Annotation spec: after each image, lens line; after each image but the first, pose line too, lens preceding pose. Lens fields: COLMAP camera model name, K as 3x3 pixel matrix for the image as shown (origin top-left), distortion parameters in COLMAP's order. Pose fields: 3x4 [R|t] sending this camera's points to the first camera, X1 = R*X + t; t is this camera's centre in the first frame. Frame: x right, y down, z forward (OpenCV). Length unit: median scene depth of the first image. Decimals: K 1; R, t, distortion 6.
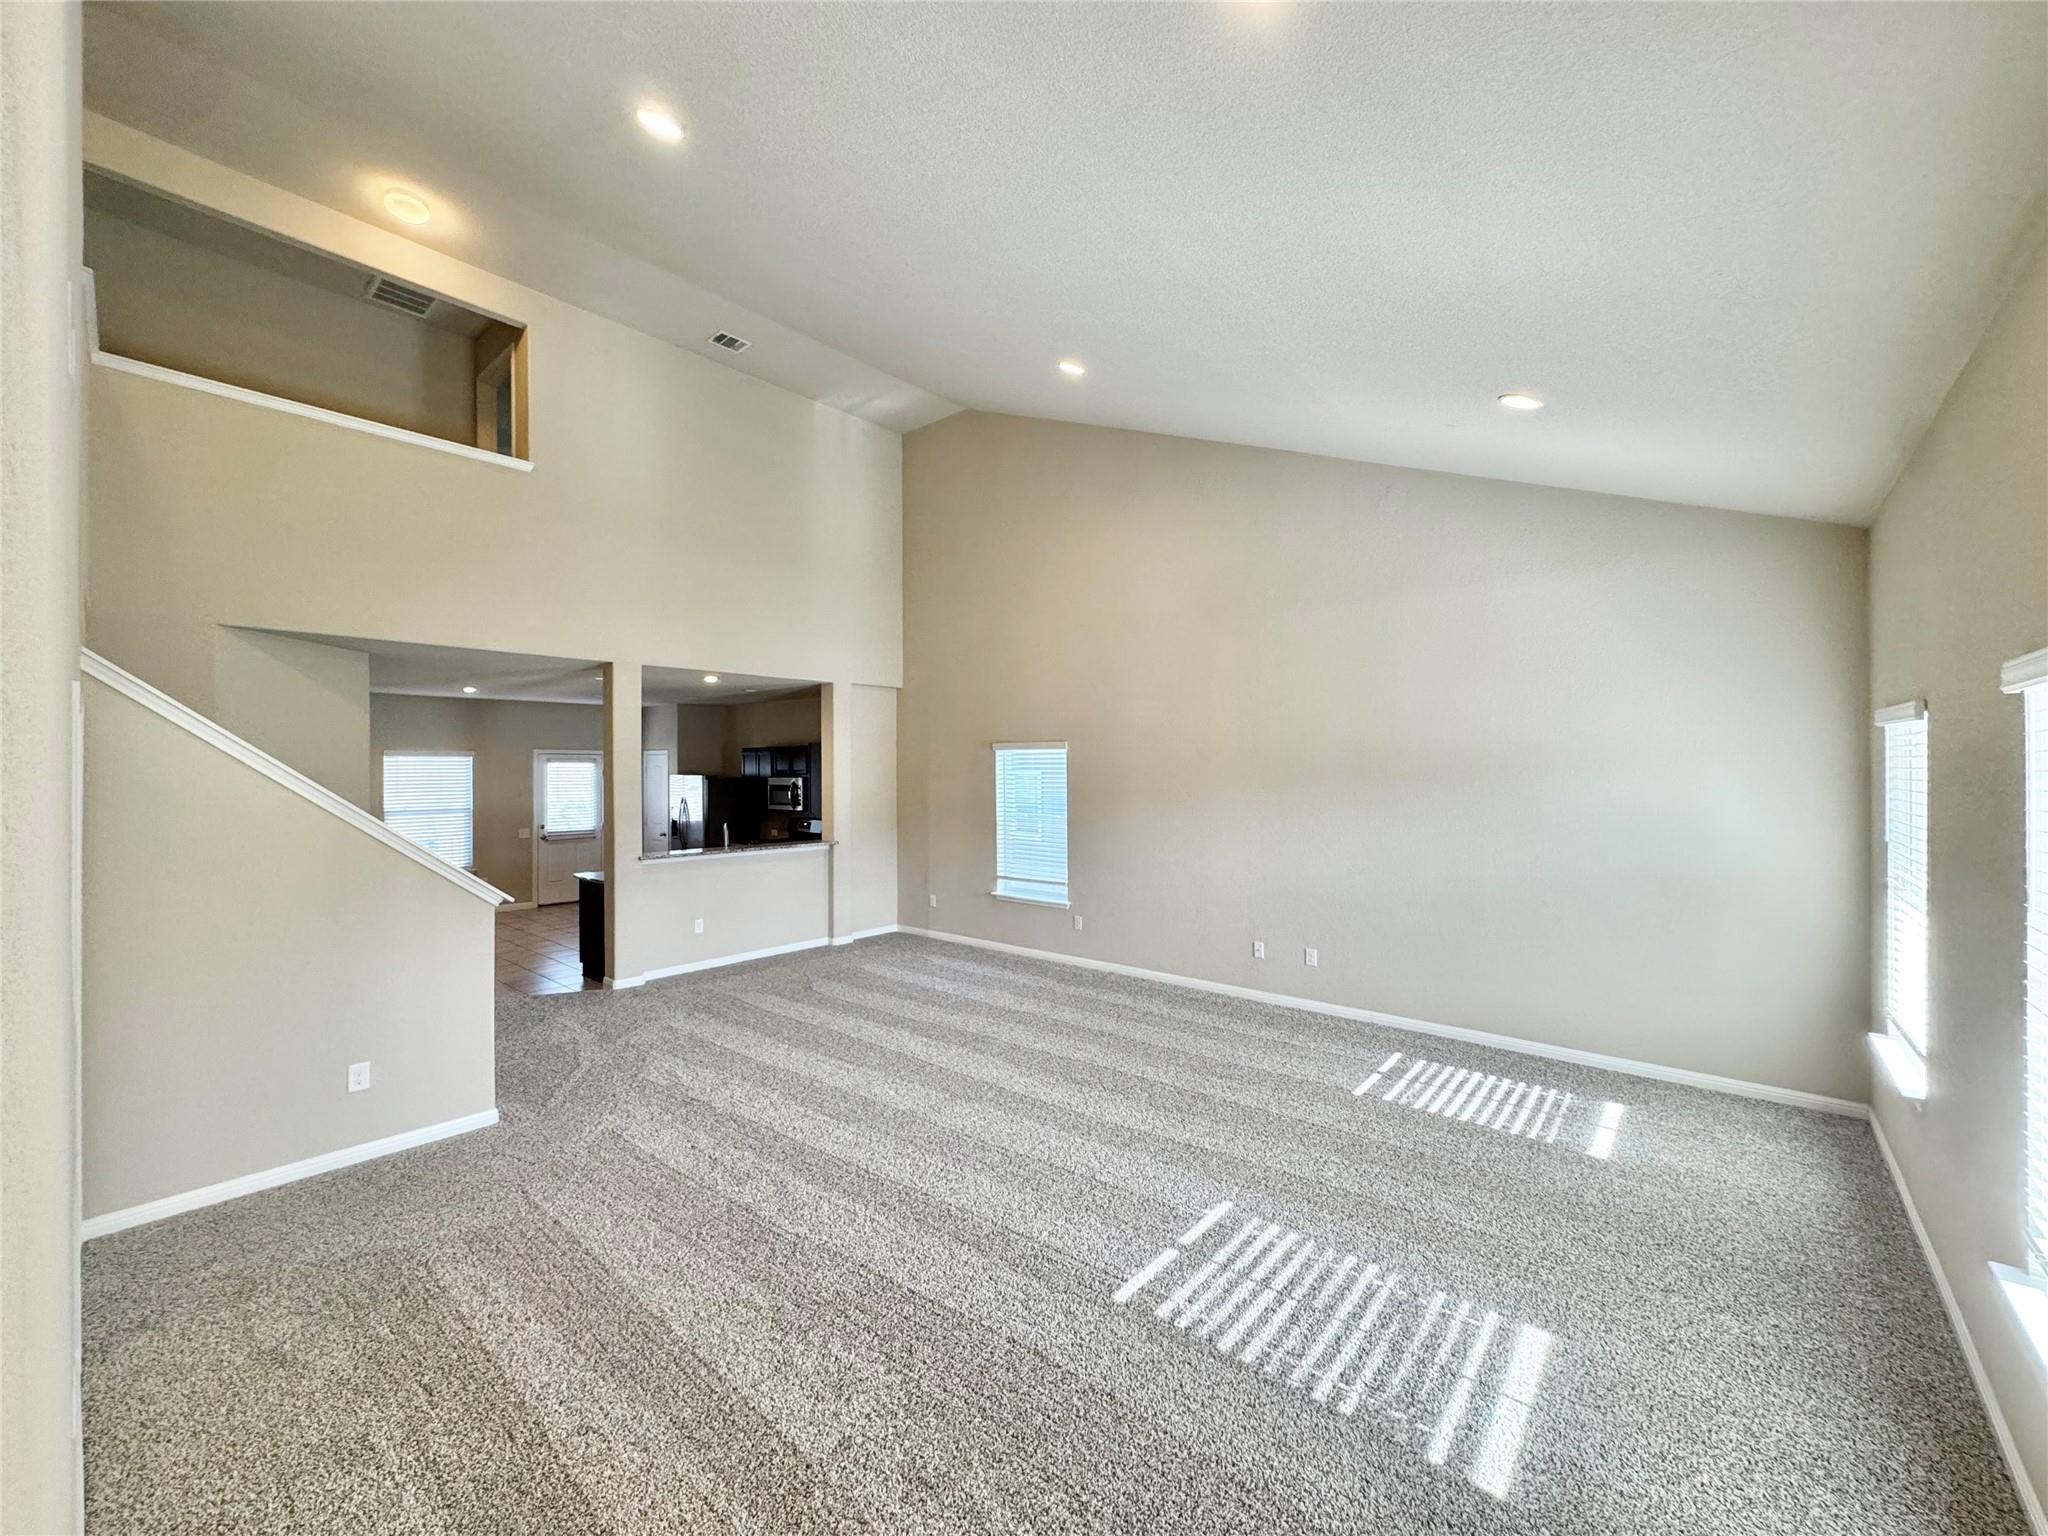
lens RADIAL K [[823.0, 0, 1009.8], [0, 823.0, 769.3], [0, 0, 1]] dist [-0.000689, -0.000206]
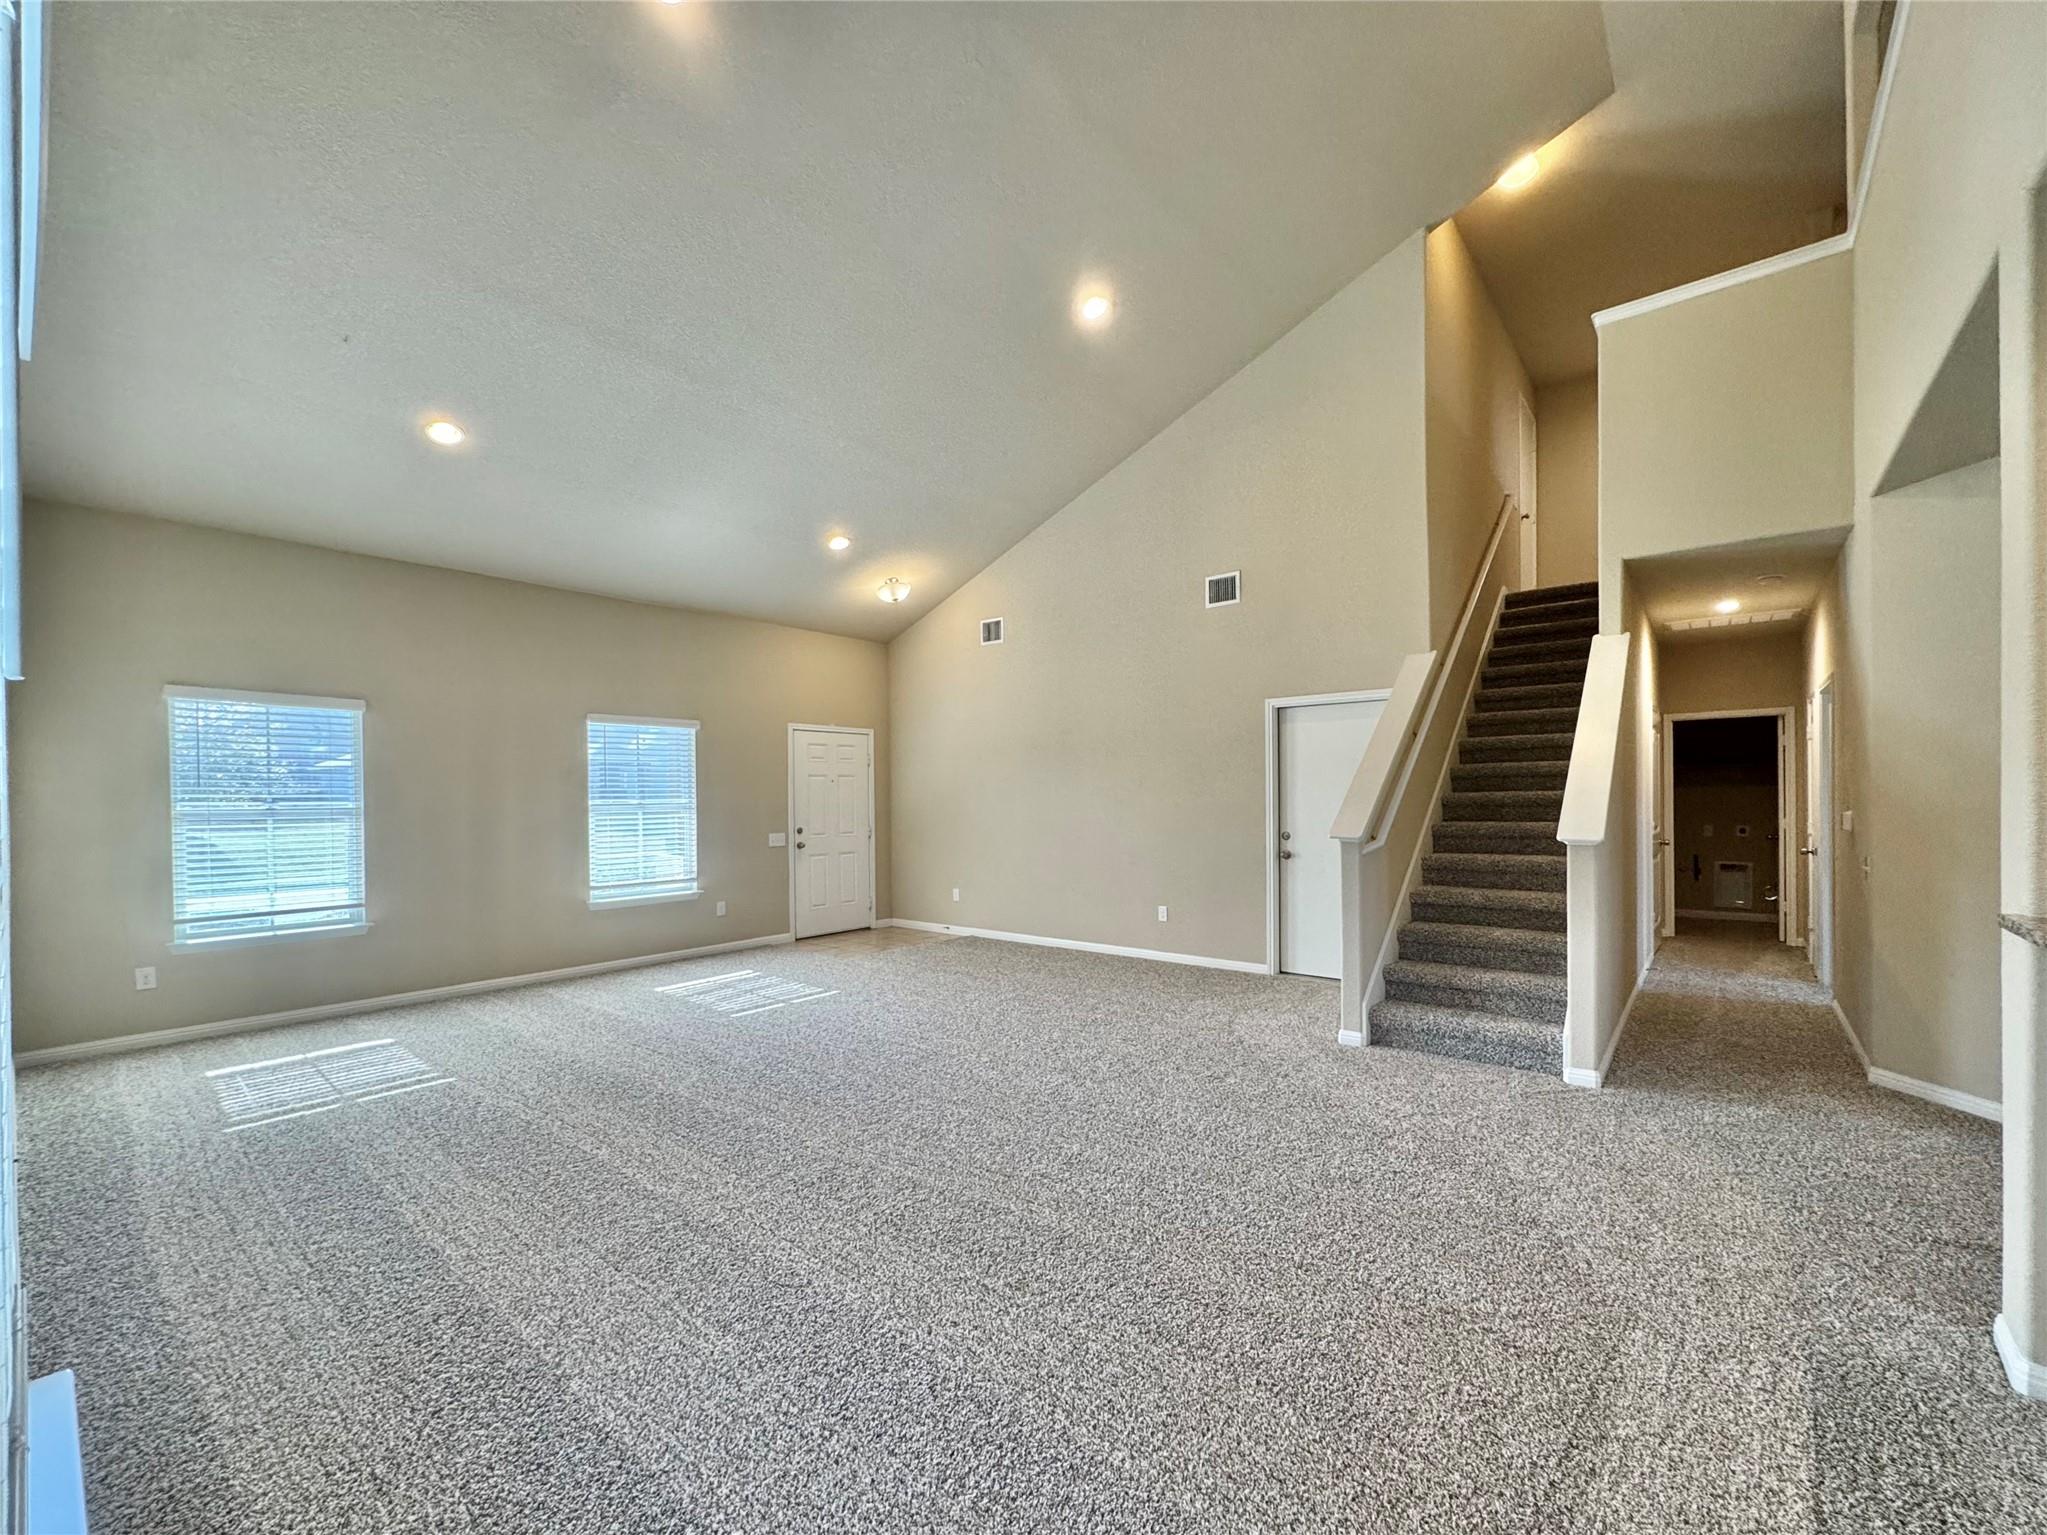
lens RADIAL K [[834.2, 0, 1031.3], [0, 834.2, 799.4], [0, 0, 1]] dist [-0.001169, -0.000098]
pose [[-0.998976, 0.014096, -0.042996, -0.143730], [0.013939, 0.999895, 0.003940, 0.082322], [0.043047, 0.003337, -0.999067, 1.639134]]
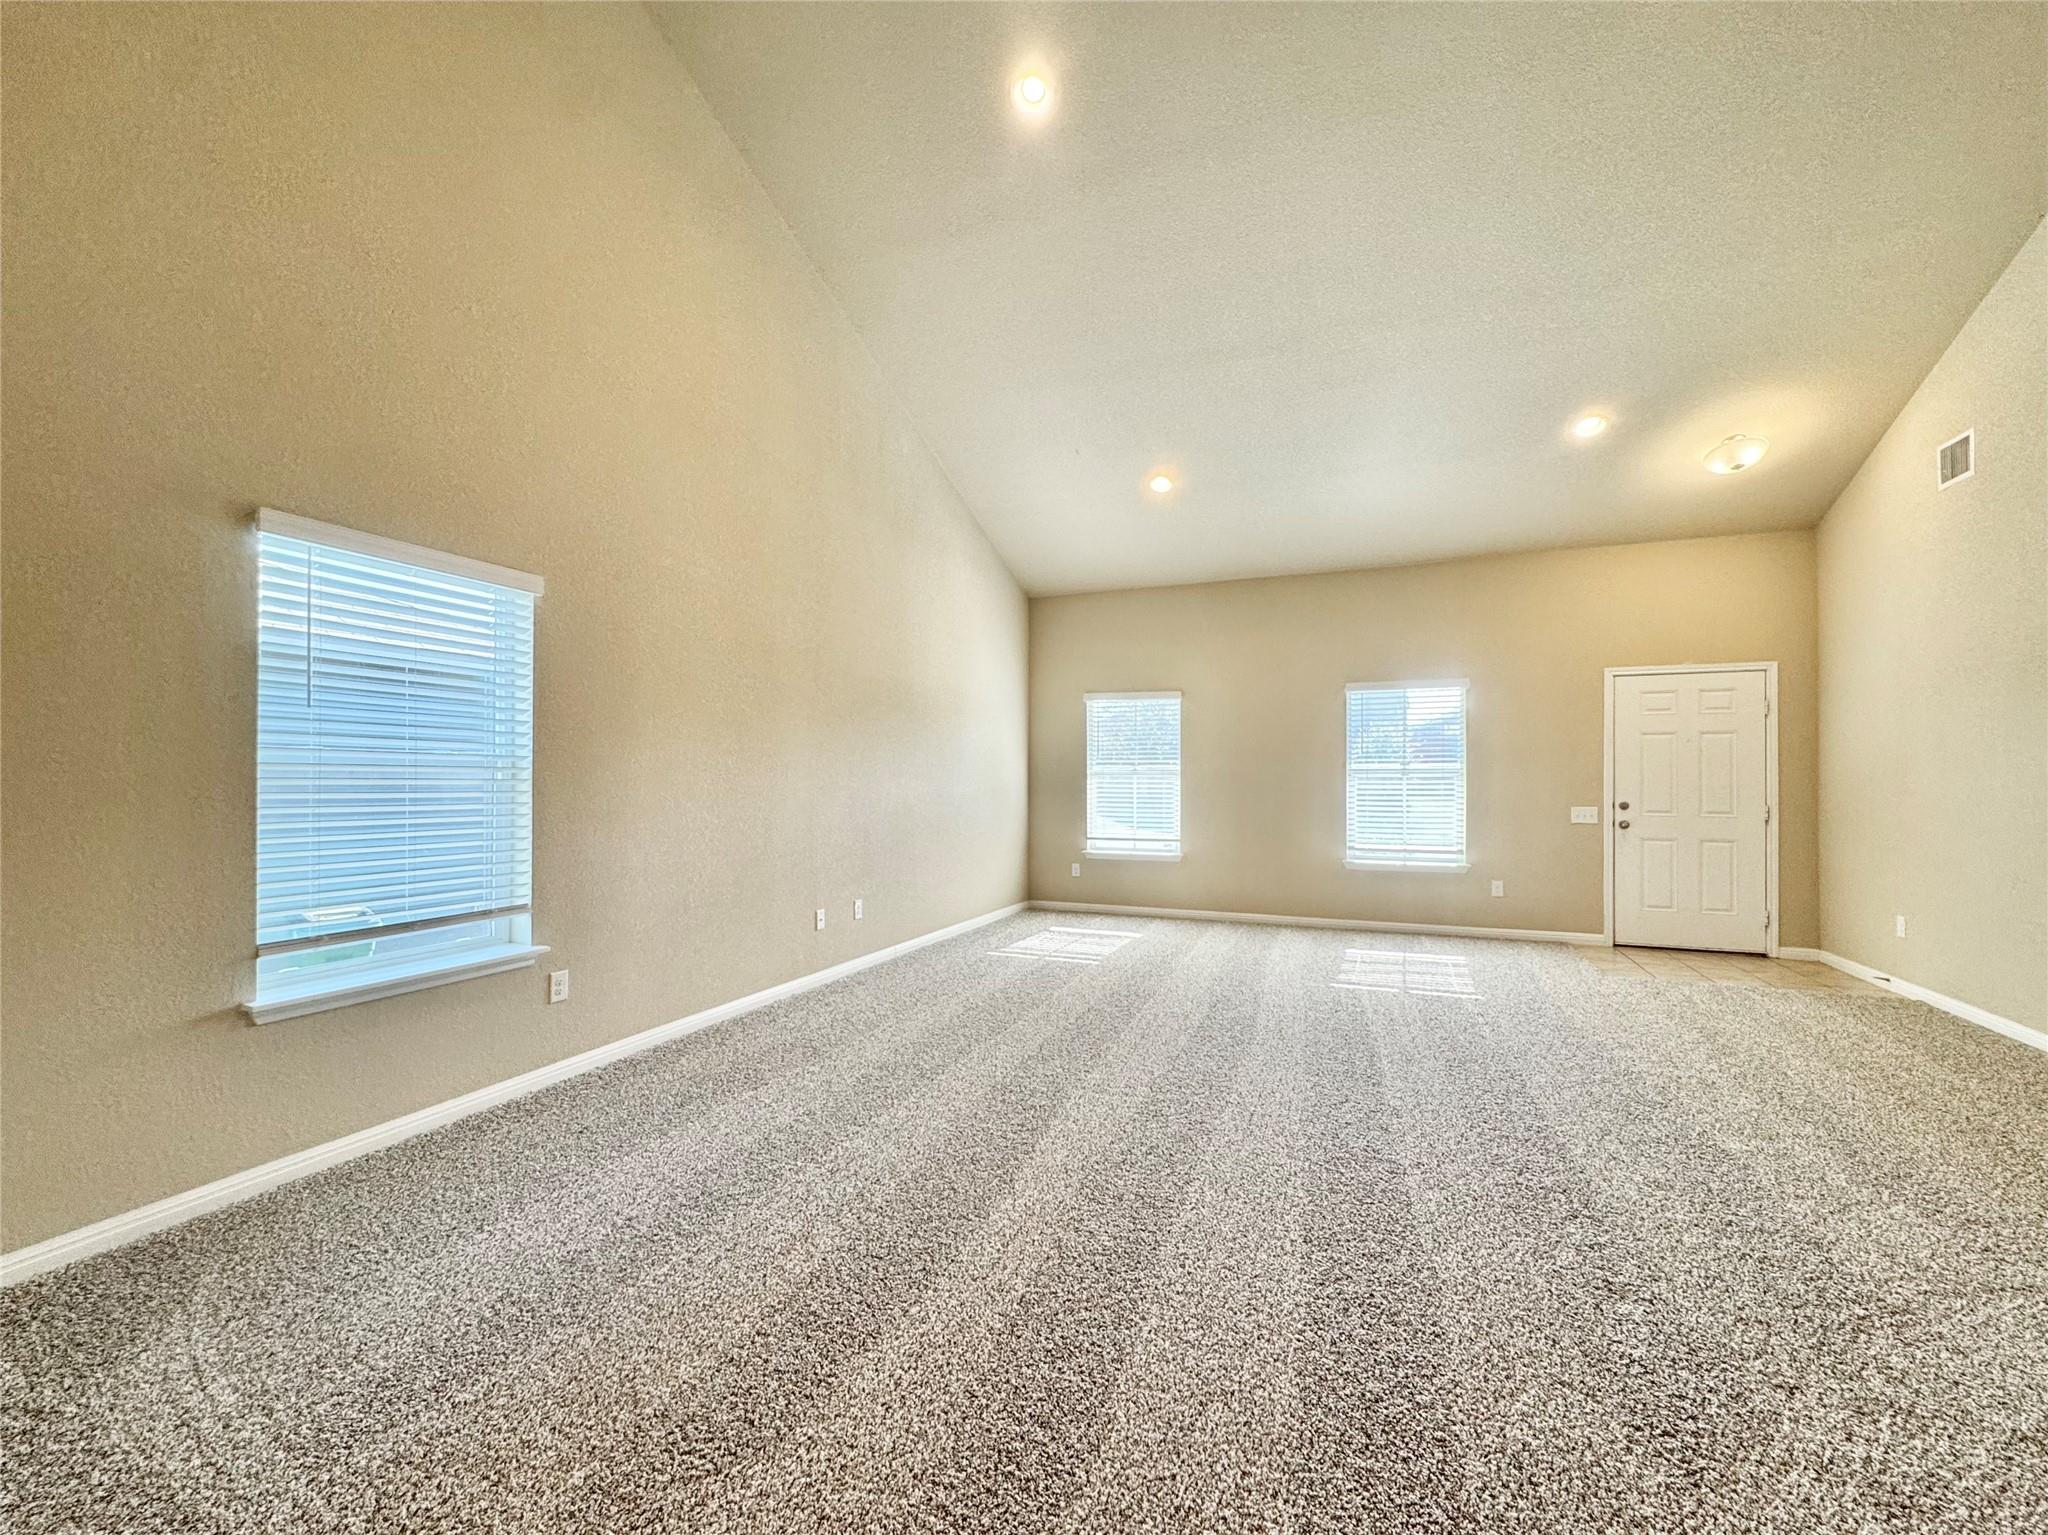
lens RADIAL K [[823.6, 0, 1024.8], [0, 823.6, 774.2], [0, 0, 1]] dist [-0.001390, -0.000353]
pose [[-0.333400, 0.008570, 0.942746, -0.605553], [0.001139, 0.999962, -0.008687, 0.104664], [-0.942785, -0.001822, -0.333397, 1.278671]]
